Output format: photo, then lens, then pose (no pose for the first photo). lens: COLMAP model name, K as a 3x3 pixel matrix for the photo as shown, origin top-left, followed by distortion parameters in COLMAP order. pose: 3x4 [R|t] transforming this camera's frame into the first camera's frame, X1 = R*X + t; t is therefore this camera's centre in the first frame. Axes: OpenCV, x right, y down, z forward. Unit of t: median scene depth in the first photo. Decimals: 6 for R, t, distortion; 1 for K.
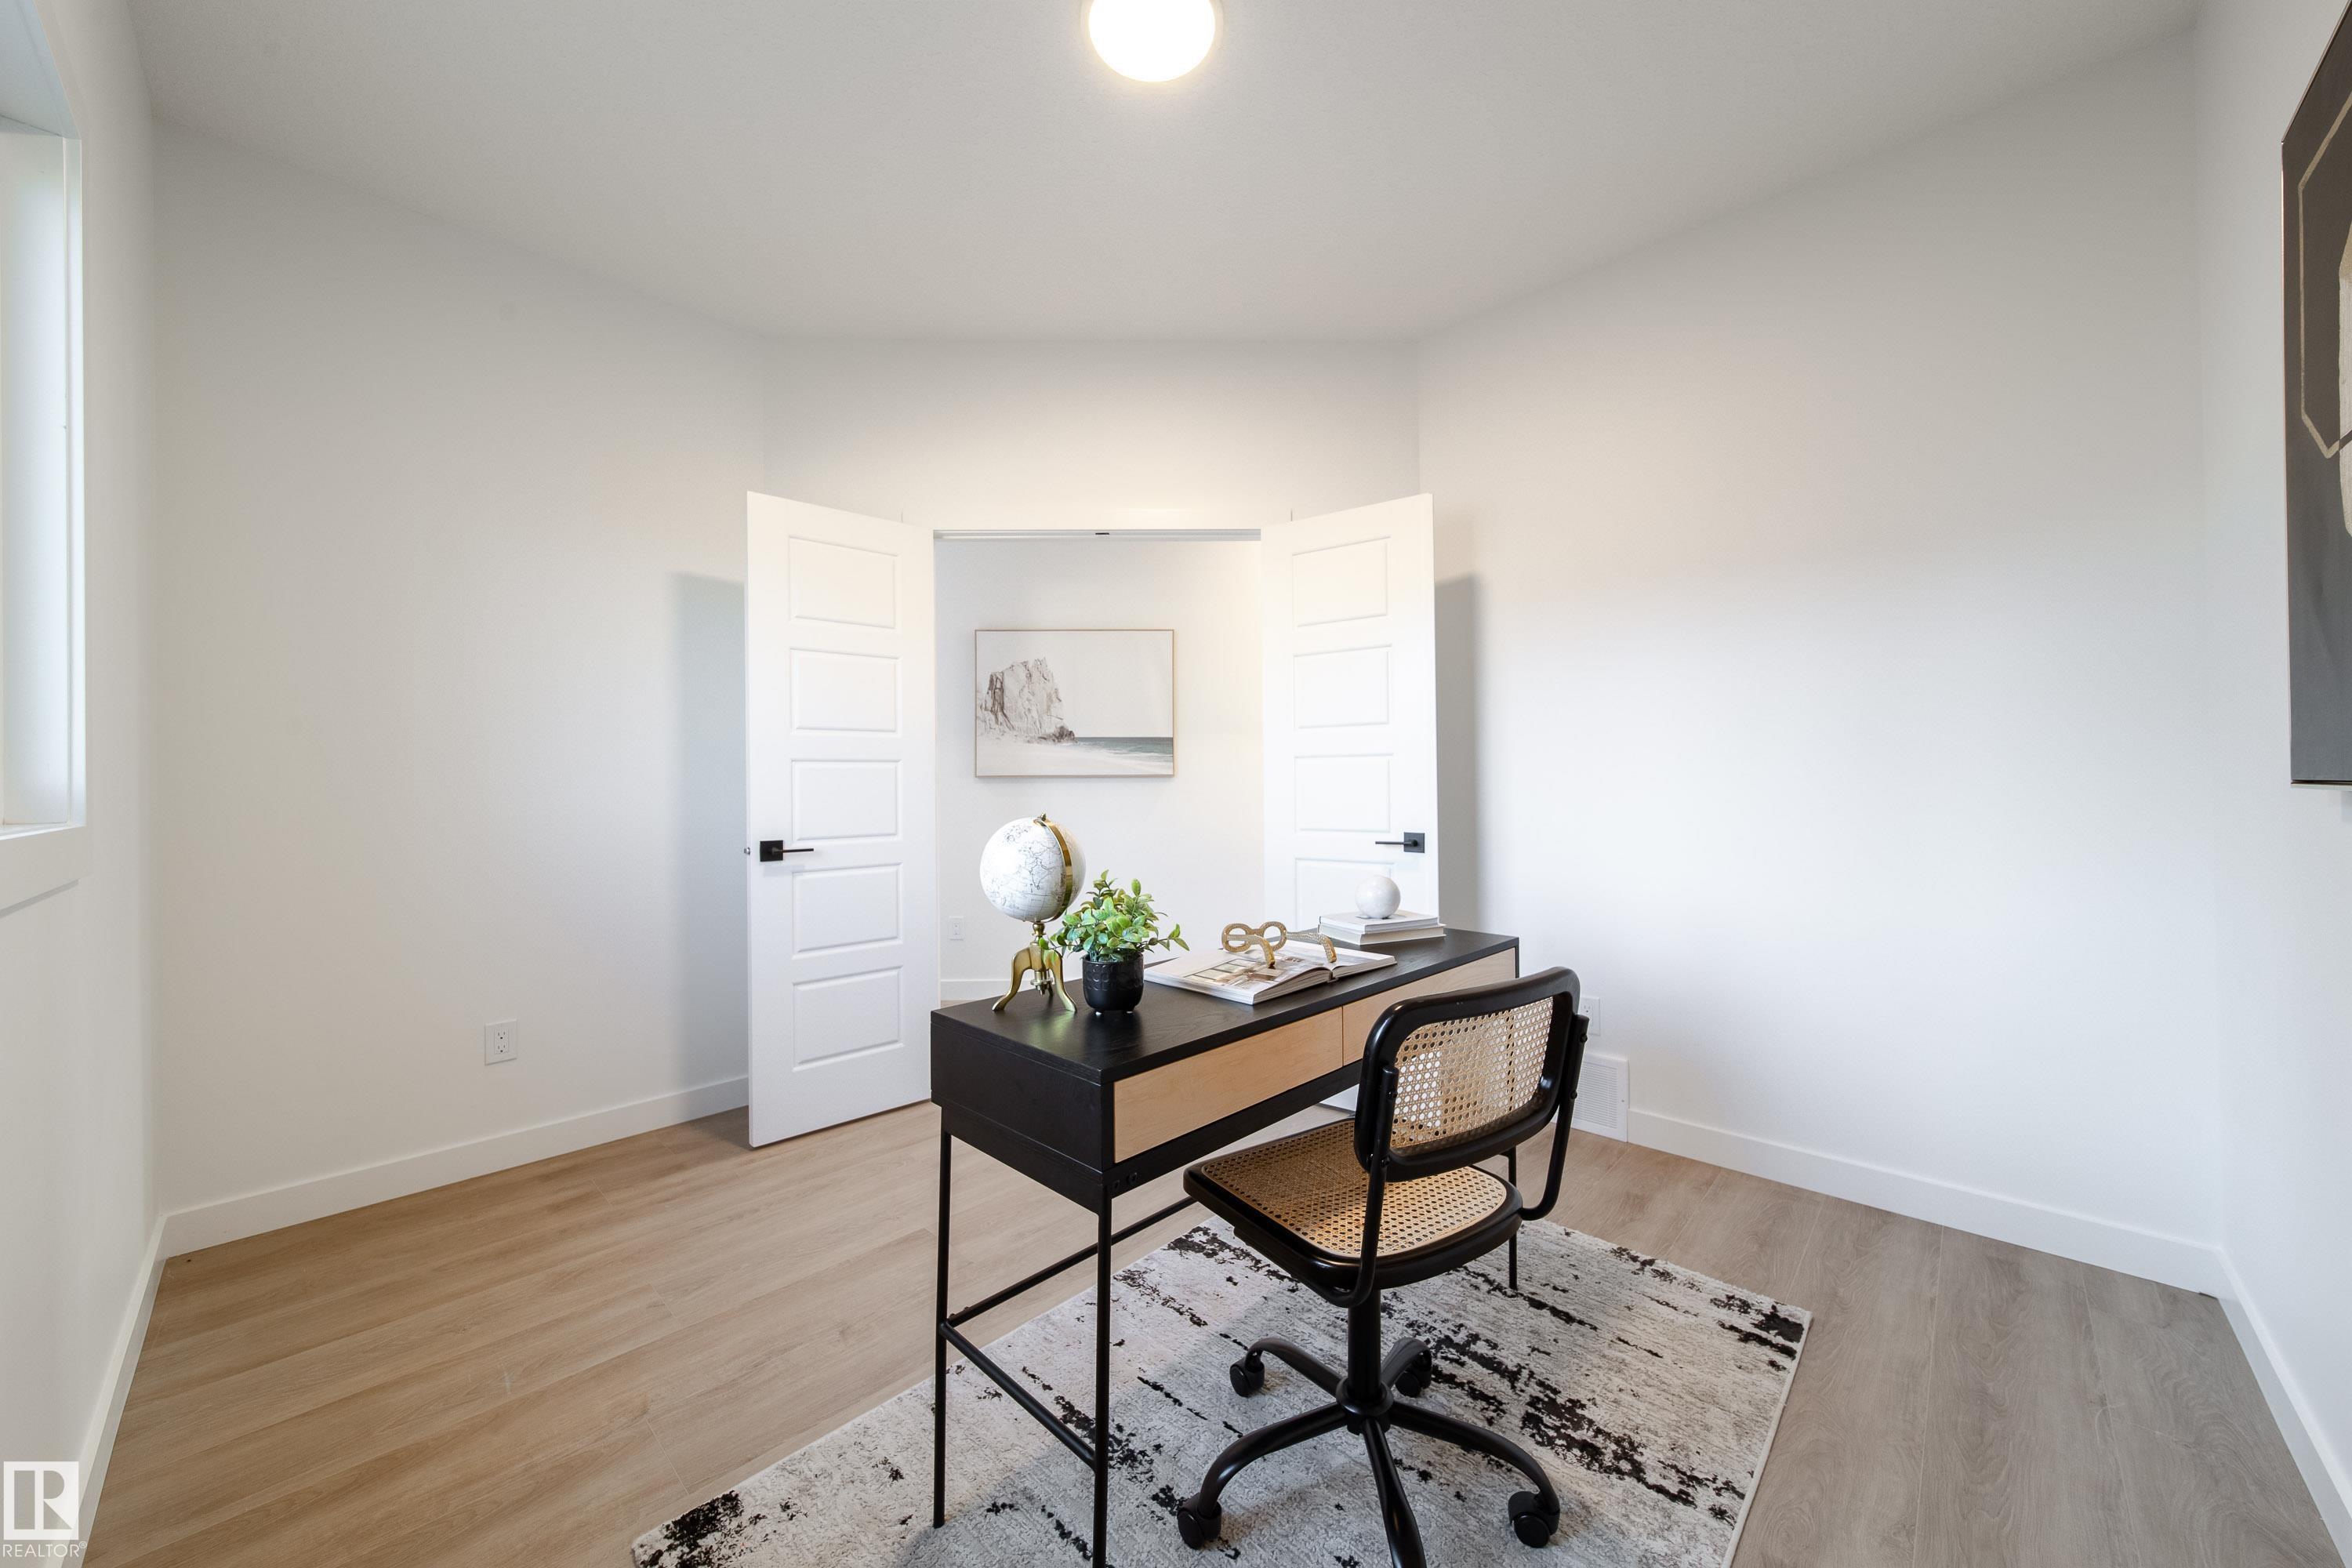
lens RADIAL K [[841.0, 0, 1178.9], [0, 841.0, 784.0], [0, 0, 1]] dist [0.000310, 0.000085]
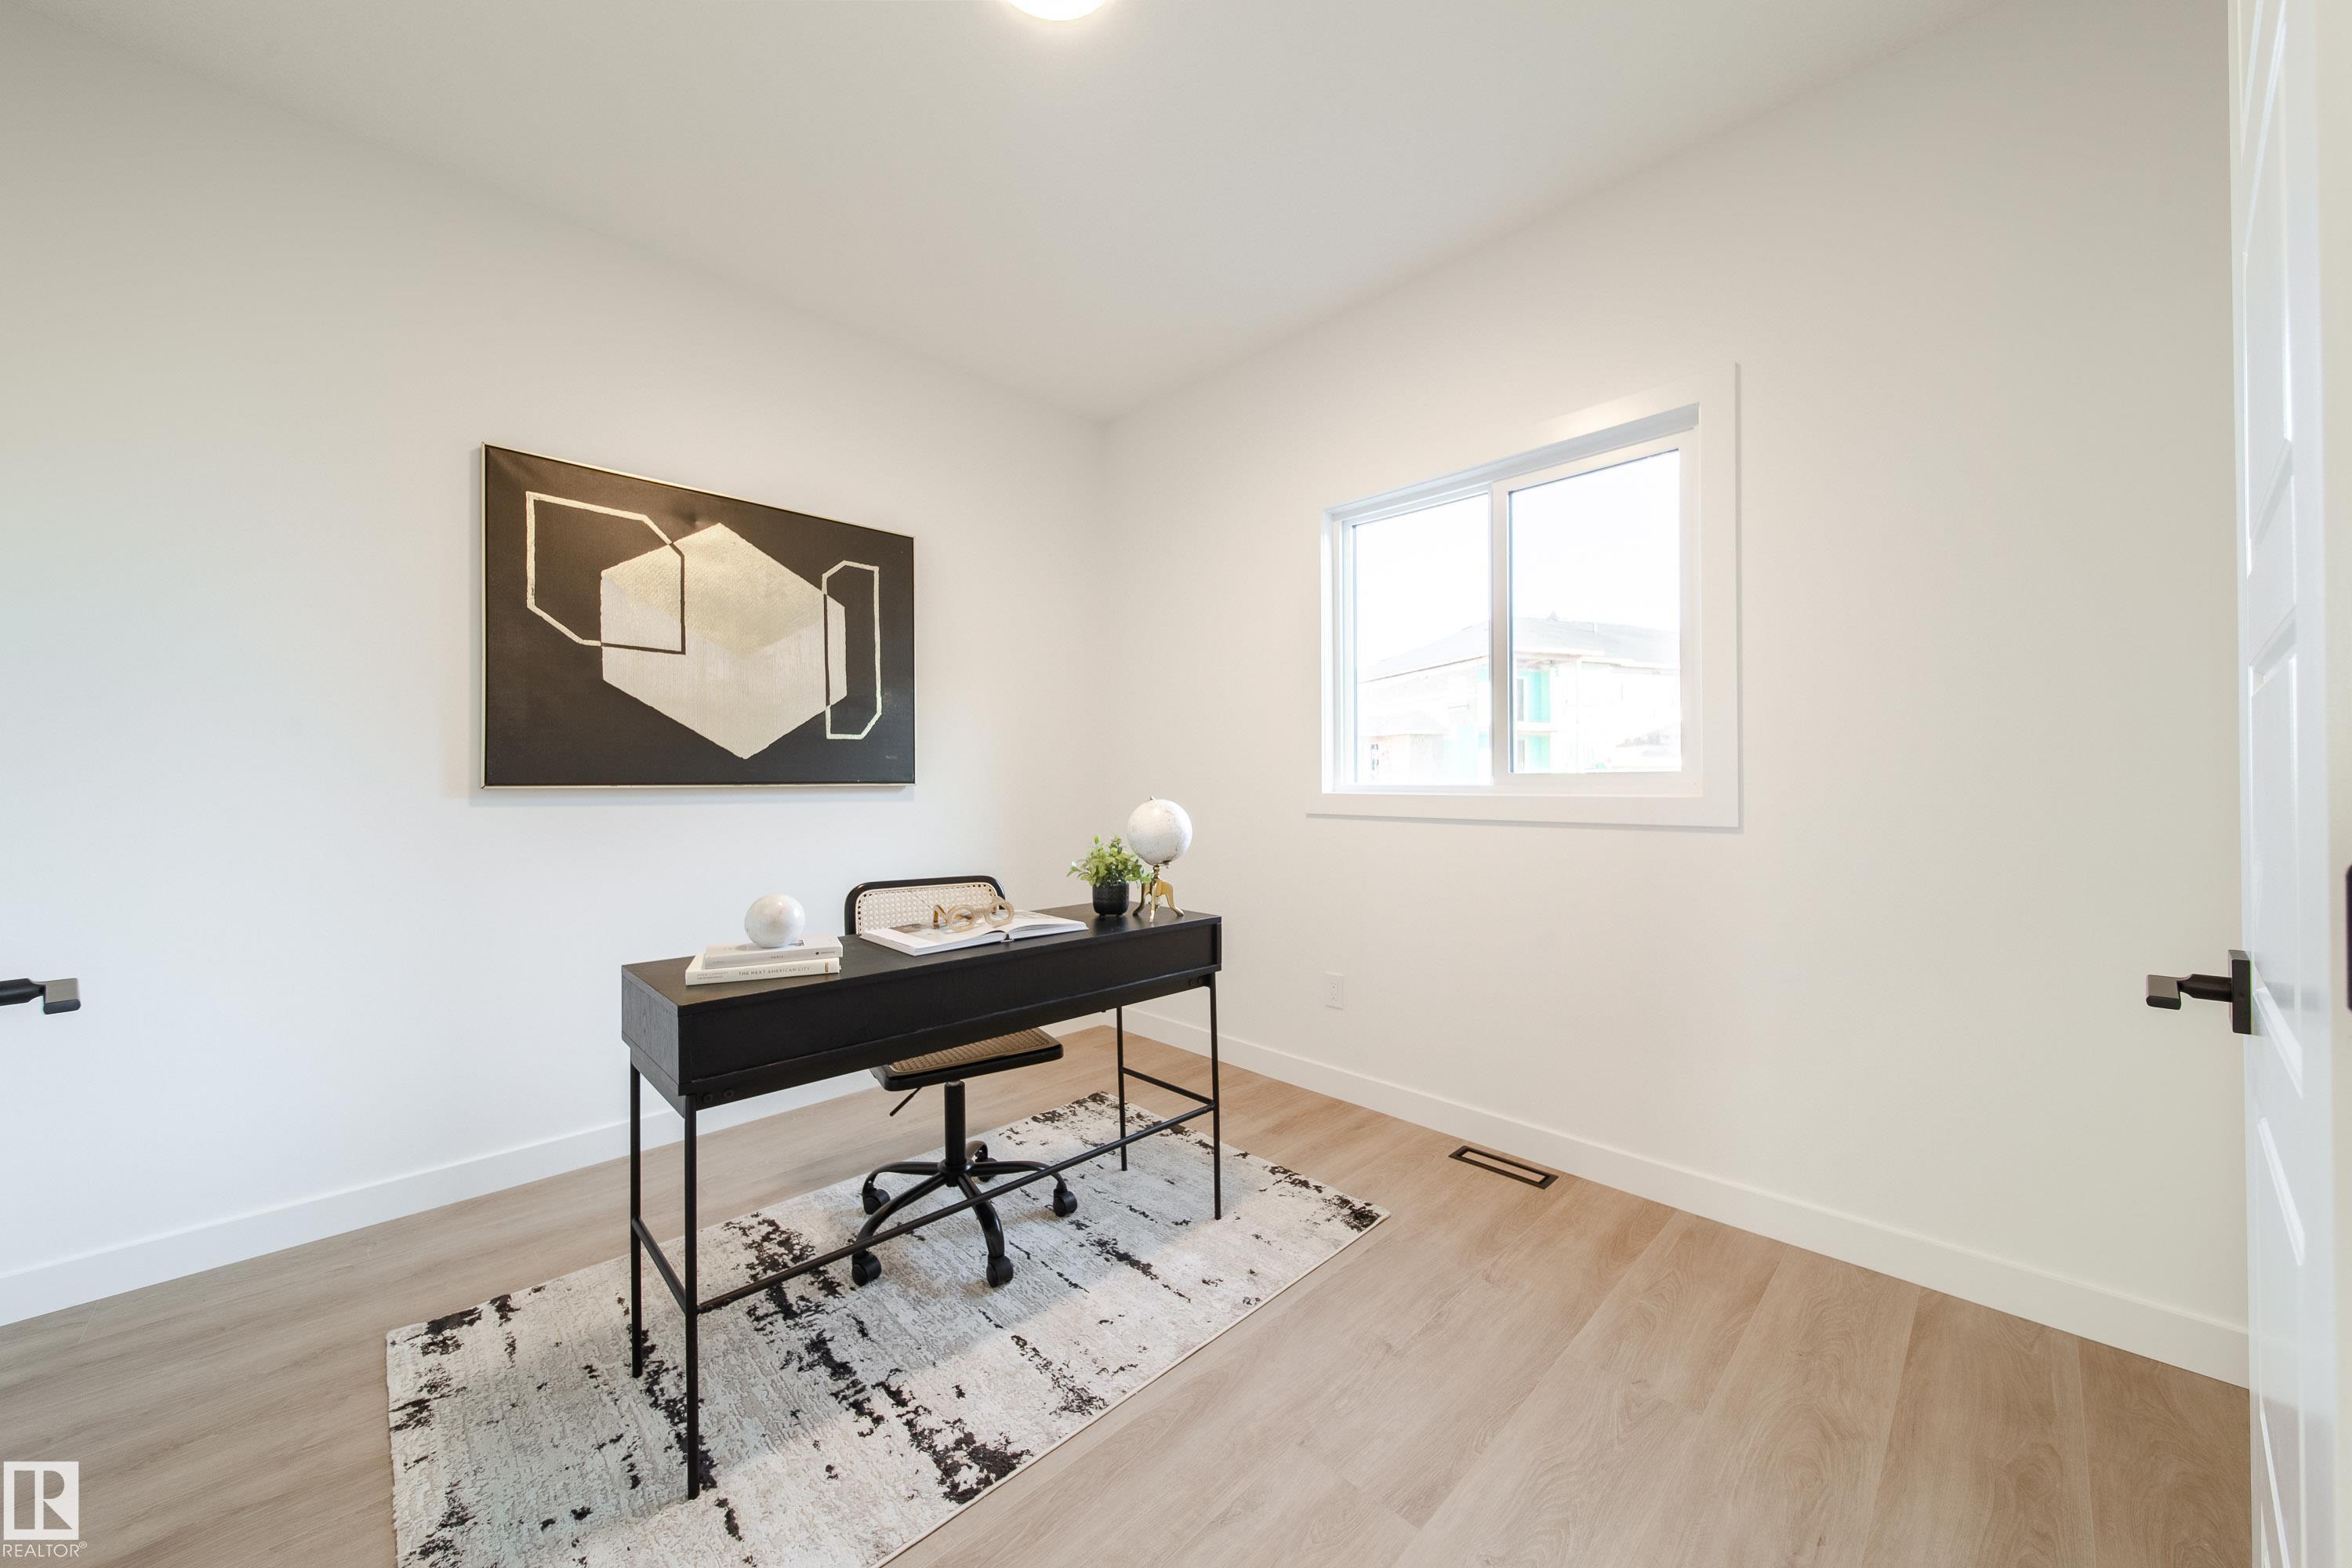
lens RADIAL K [[841.0, 0, 1173.0], [0, 841.0, 779.7], [0, 0, 1]] dist [0.000310, 0.000085]
pose [[-0.999294, 0.011161, 0.035880, -0.198498], [0.011078, 0.999935, -0.002517, 0.004789], [-0.035905, -0.002117, -0.999353, 2.003119]]
